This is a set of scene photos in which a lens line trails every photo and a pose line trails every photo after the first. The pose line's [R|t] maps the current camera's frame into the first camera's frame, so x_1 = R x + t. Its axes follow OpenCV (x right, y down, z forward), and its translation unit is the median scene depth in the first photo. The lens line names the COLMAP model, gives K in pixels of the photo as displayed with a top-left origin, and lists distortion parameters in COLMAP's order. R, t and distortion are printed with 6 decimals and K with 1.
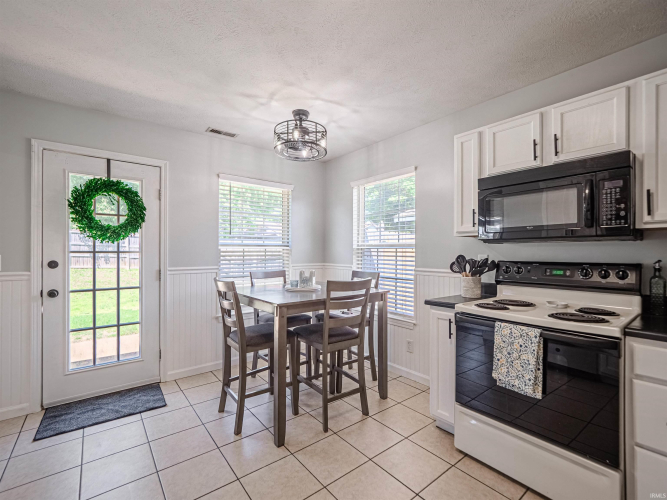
lens RADIAL K [[304.7, 0, 333.5], [0, 304.7, 250.0], [0, 0, 1]] dist [-0.012611, 0.000403]
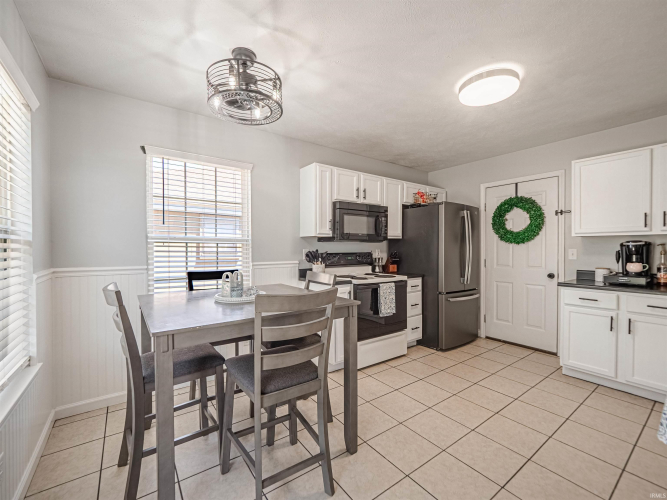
lens RADIAL K [[287.1, 0, 333.5], [0, 287.1, 250.0], [0, 0, 1]] dist [0.000261, -0.000009]
pose [[0.036220, -0.011055, 0.999283, -1.103262], [-0.008155, 0.999902, 0.011357, 0.004569], [-0.999311, -0.008560, 0.036127, 1.062088]]
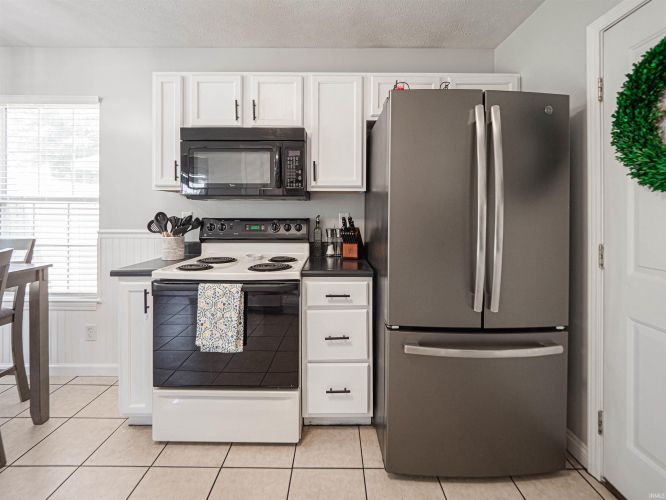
lens RADIAL K [[297.2, 0, 335.7], [0, 297.2, 215.5], [0, 0, 1]] dist [0.000894, -0.000033]
pose [[0.613239, -0.011739, 0.789810, 0.066216], [-0.007889, 0.999749, 0.020985, 0.004970], [-0.789858, -0.019100, 0.612993, 0.103523]]
